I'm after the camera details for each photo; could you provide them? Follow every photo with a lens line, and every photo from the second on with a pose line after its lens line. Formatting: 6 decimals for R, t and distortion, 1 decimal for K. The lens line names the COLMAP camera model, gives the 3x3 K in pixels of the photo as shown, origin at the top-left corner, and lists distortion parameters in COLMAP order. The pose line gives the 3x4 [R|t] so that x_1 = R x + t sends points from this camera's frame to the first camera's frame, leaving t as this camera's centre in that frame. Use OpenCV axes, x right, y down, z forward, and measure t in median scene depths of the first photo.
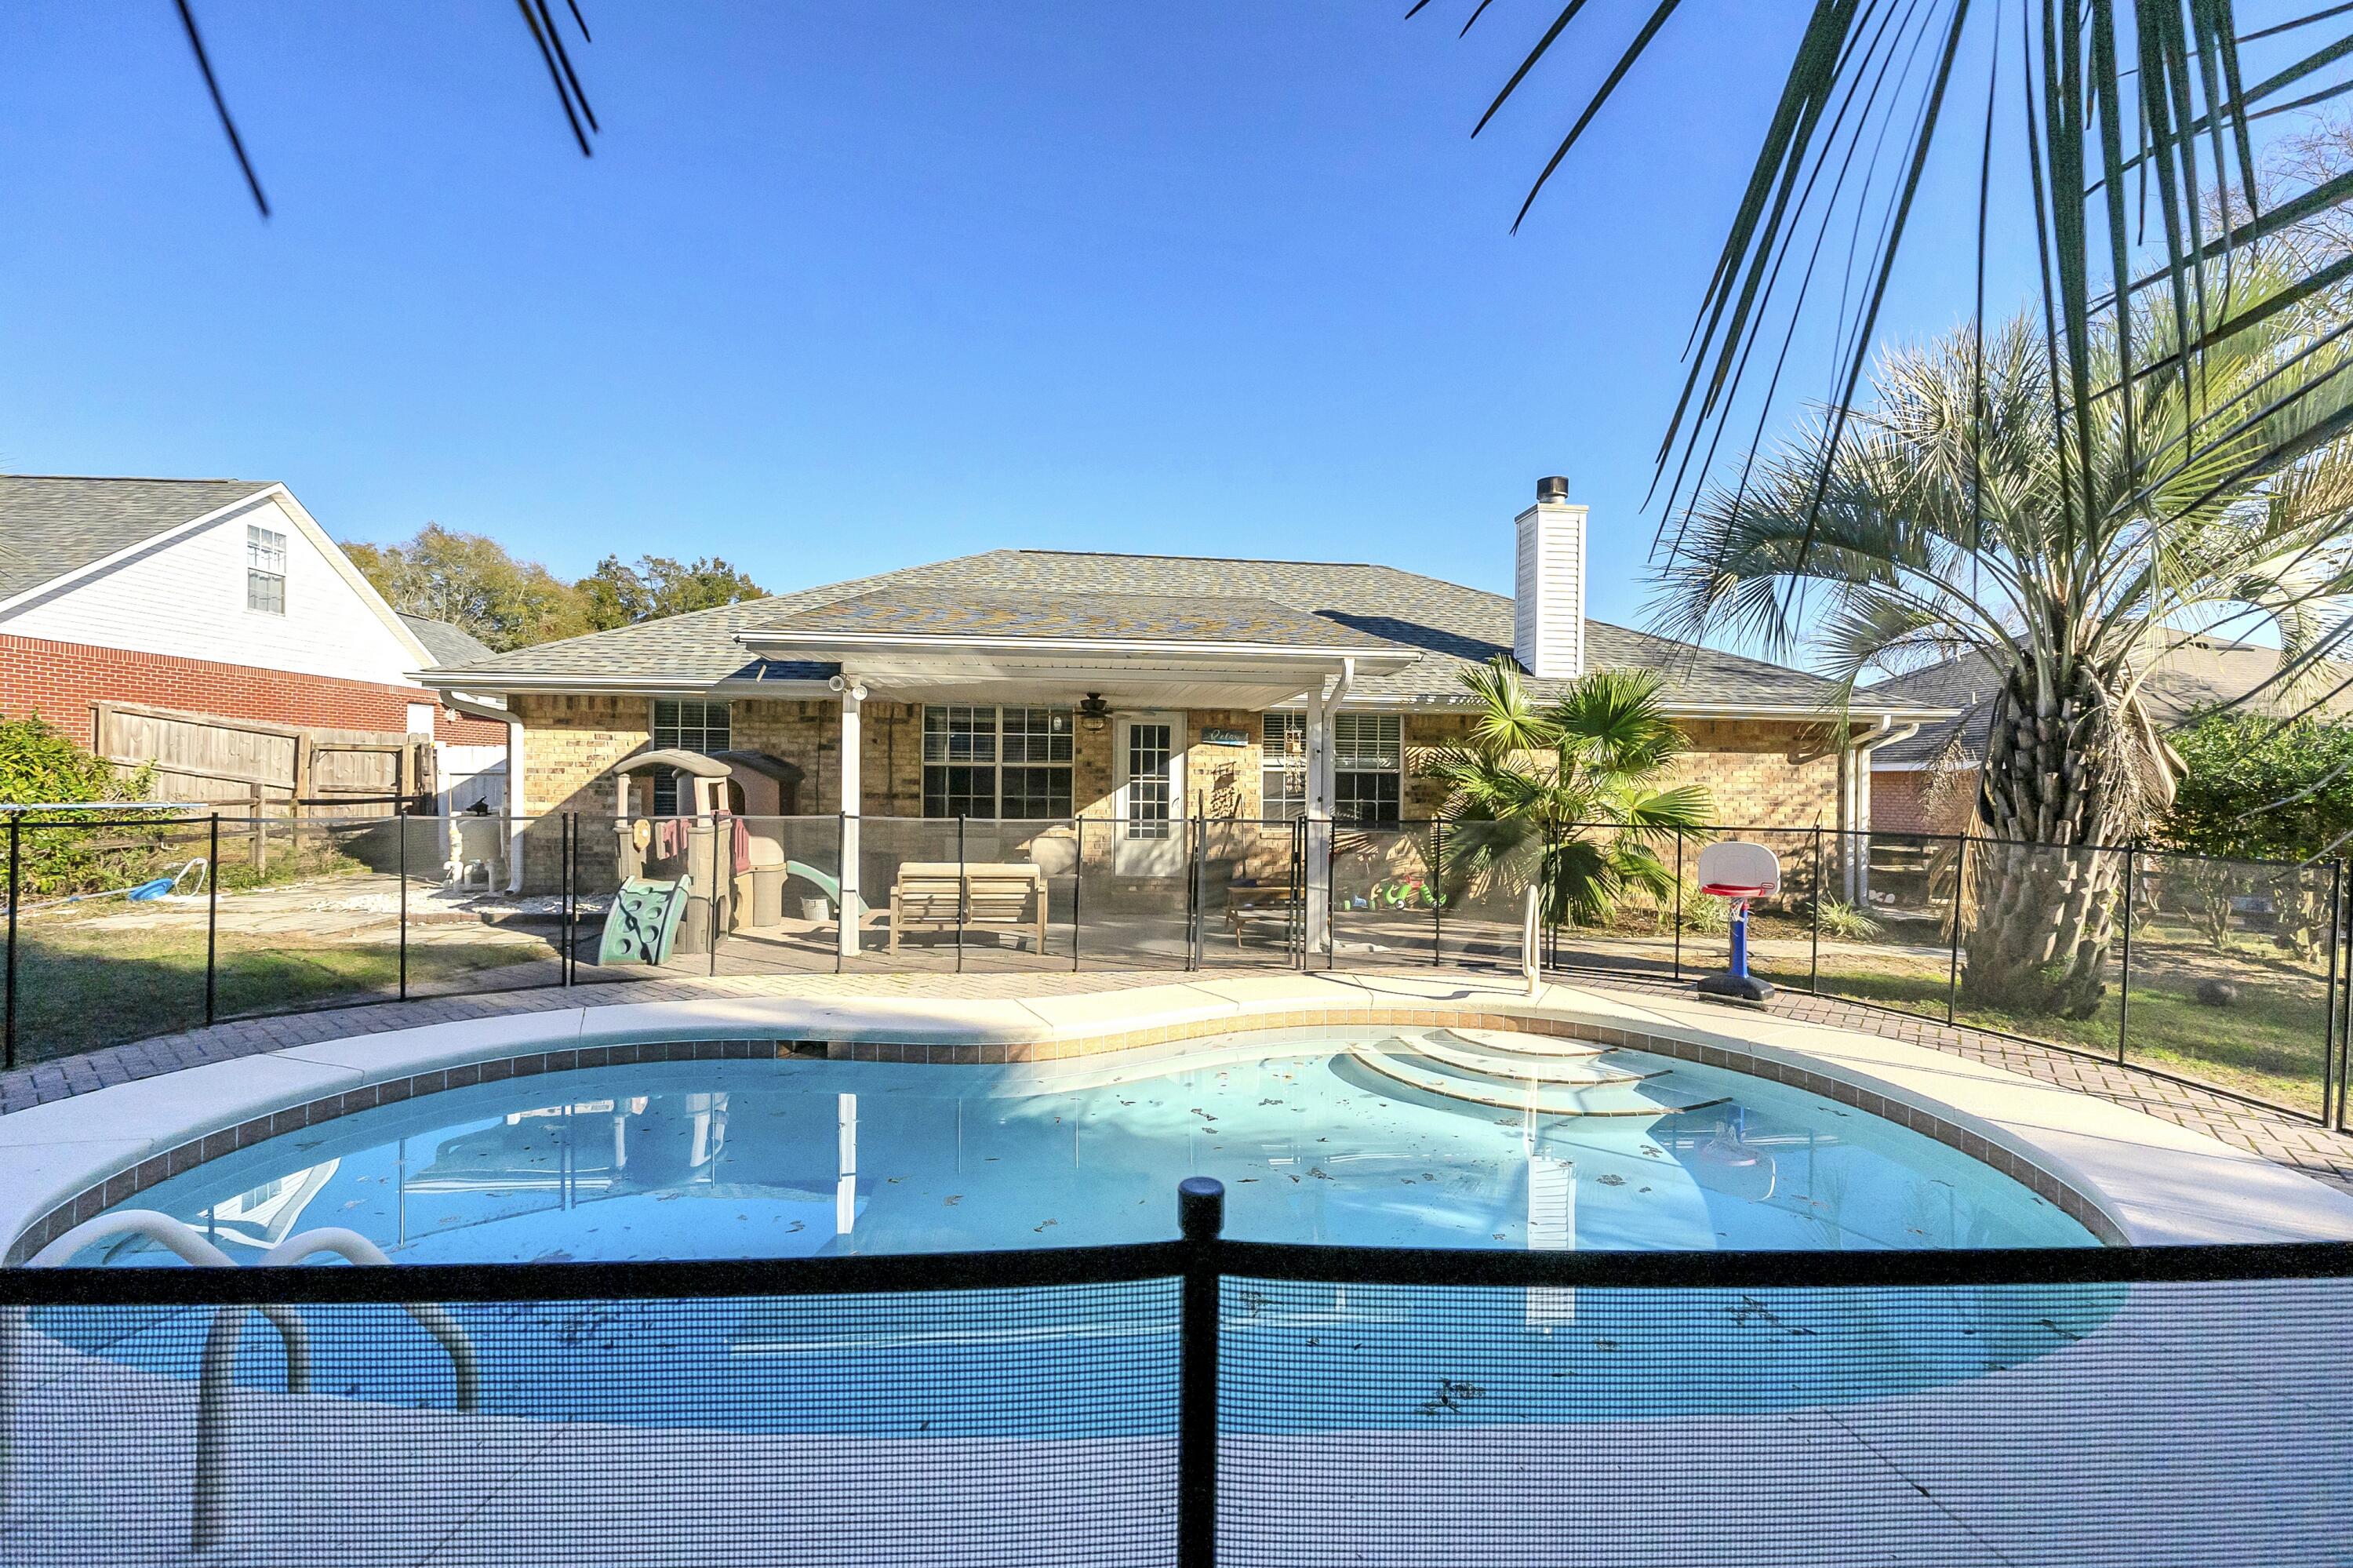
lens RADIAL K [[969.1, 0, 1176.5], [0, 969.1, 784.0], [0, 0, 1]] dist [-0.001778, -0.000123]
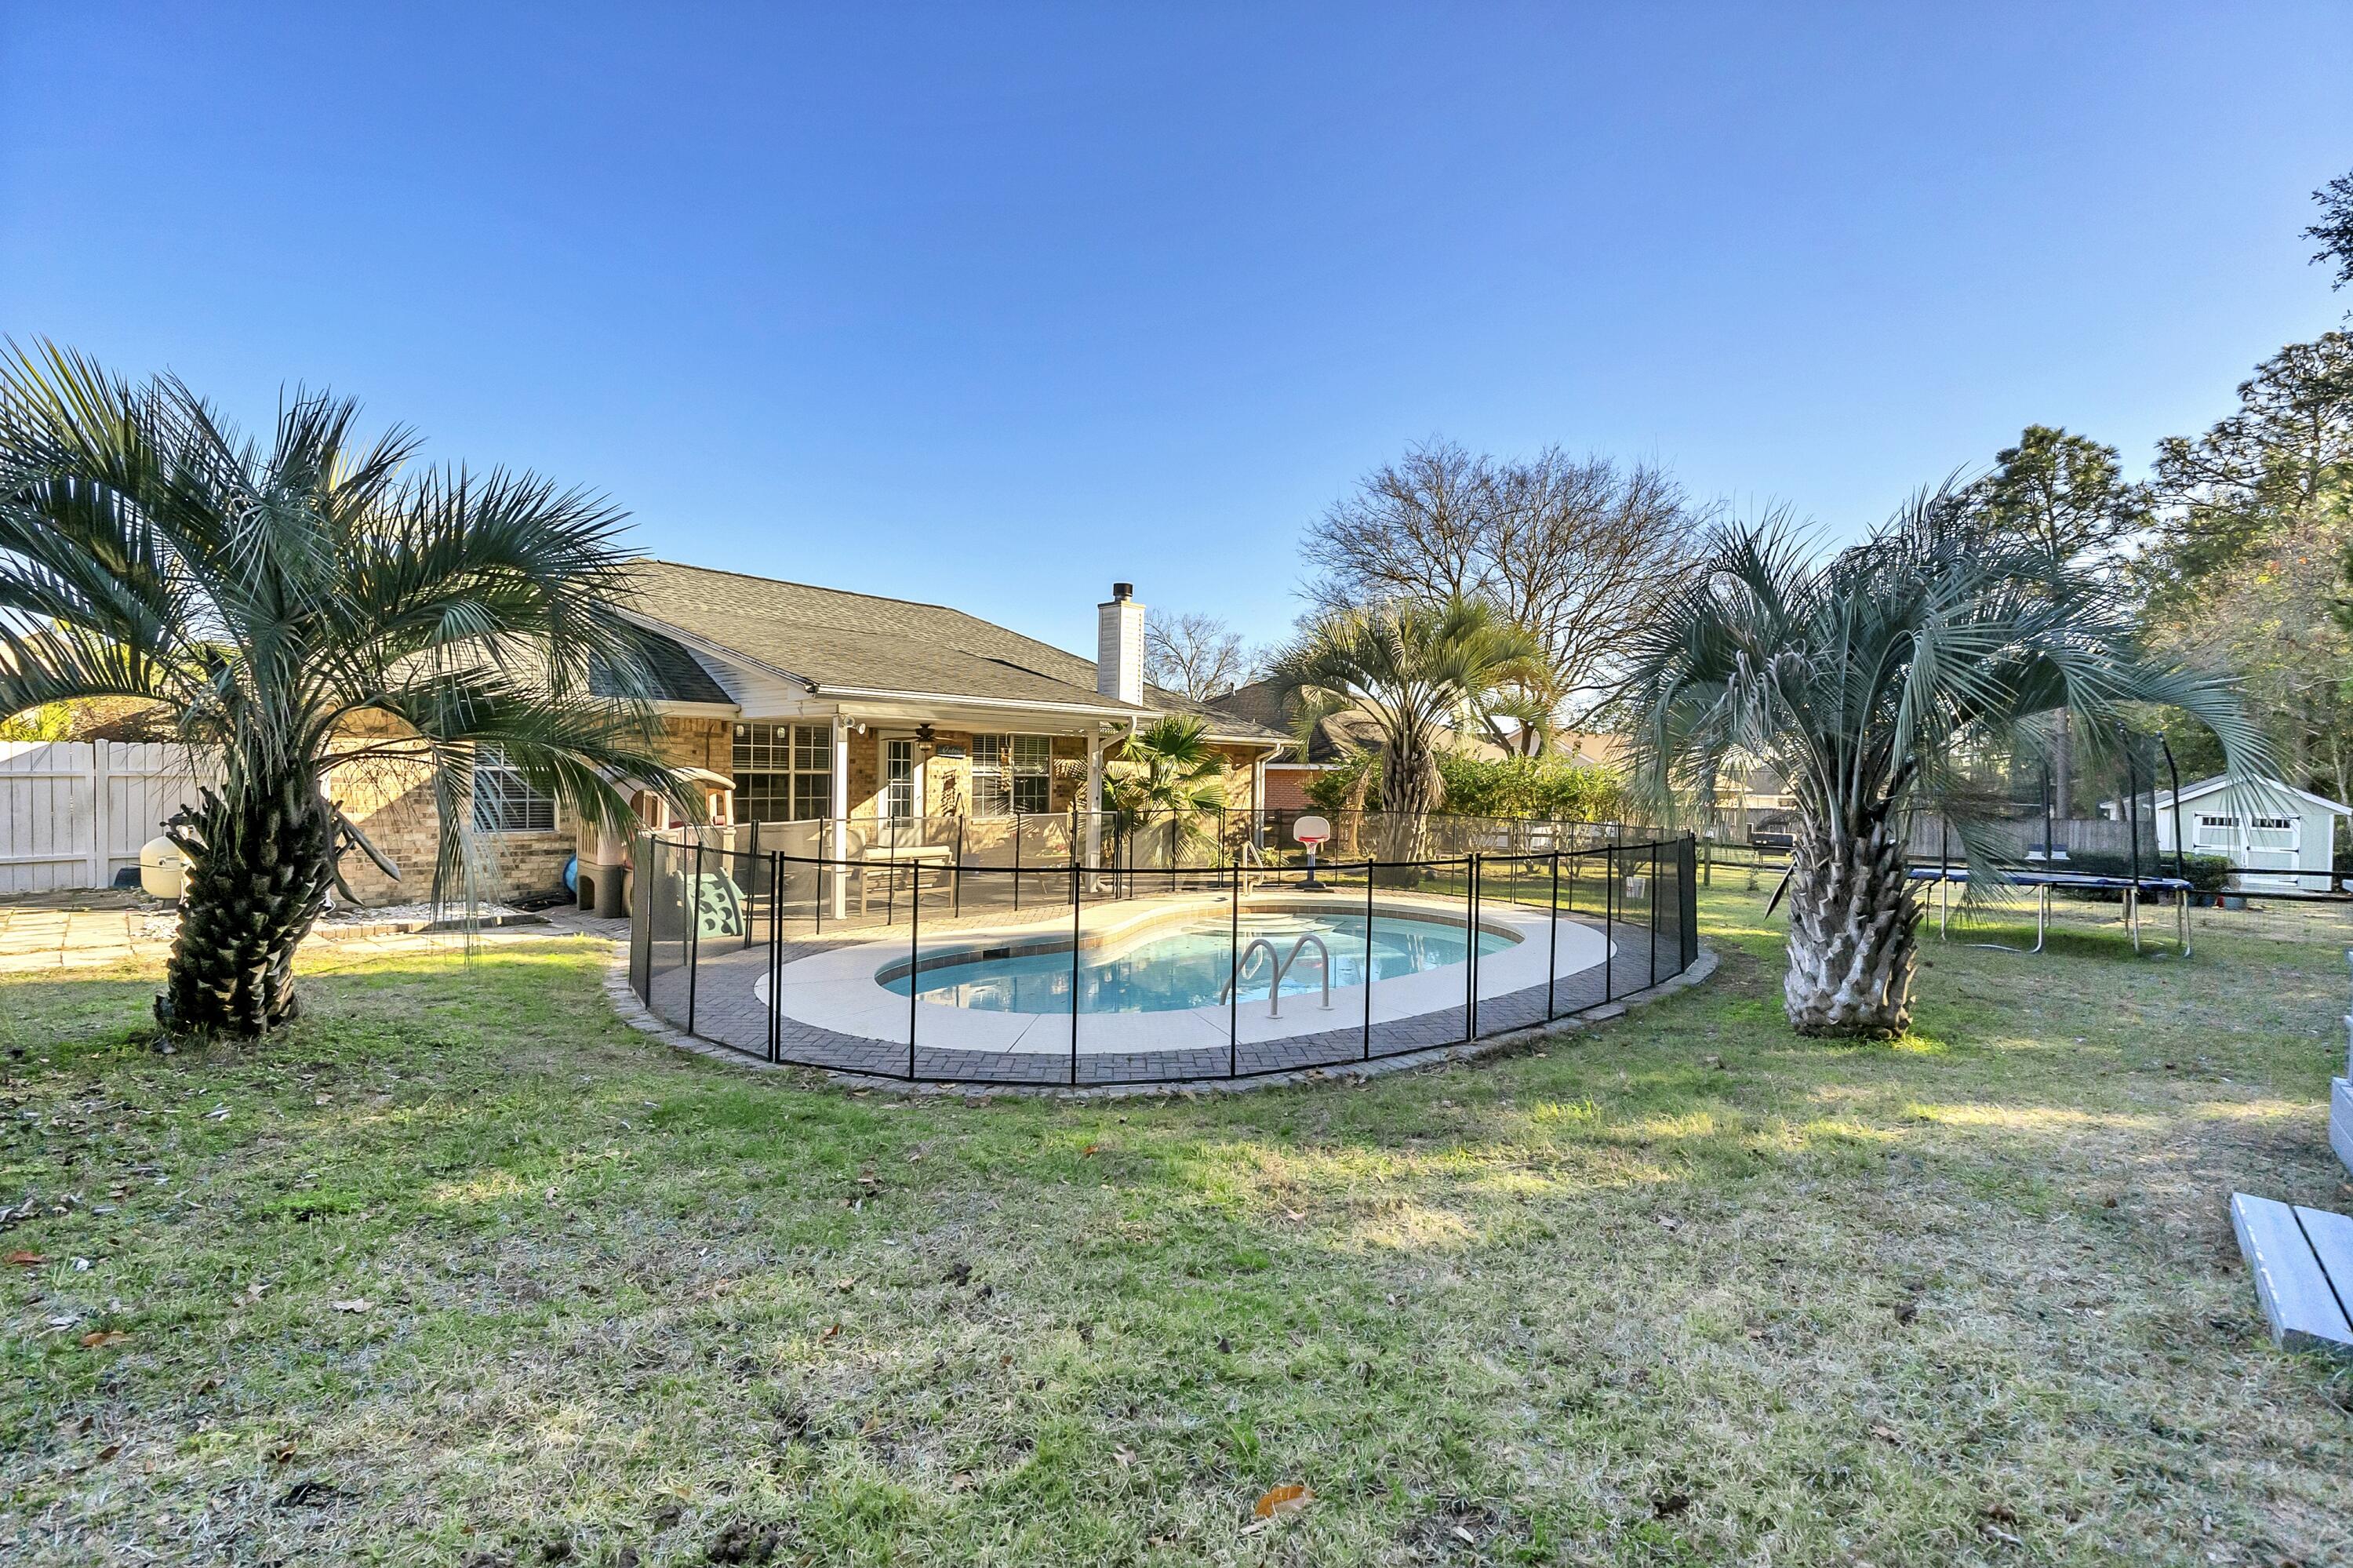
lens RADIAL K [[969.1, 0, 1176.5], [0, 969.1, 784.0], [0, 0, 1]] dist [-0.001778, -0.000123]
pose [[0.754209, -0.007473, 0.656592, -0.602379], [-0.003968, 0.999865, 0.015937, -0.025583], [-0.656623, -0.014625, 0.754077, -0.228715]]
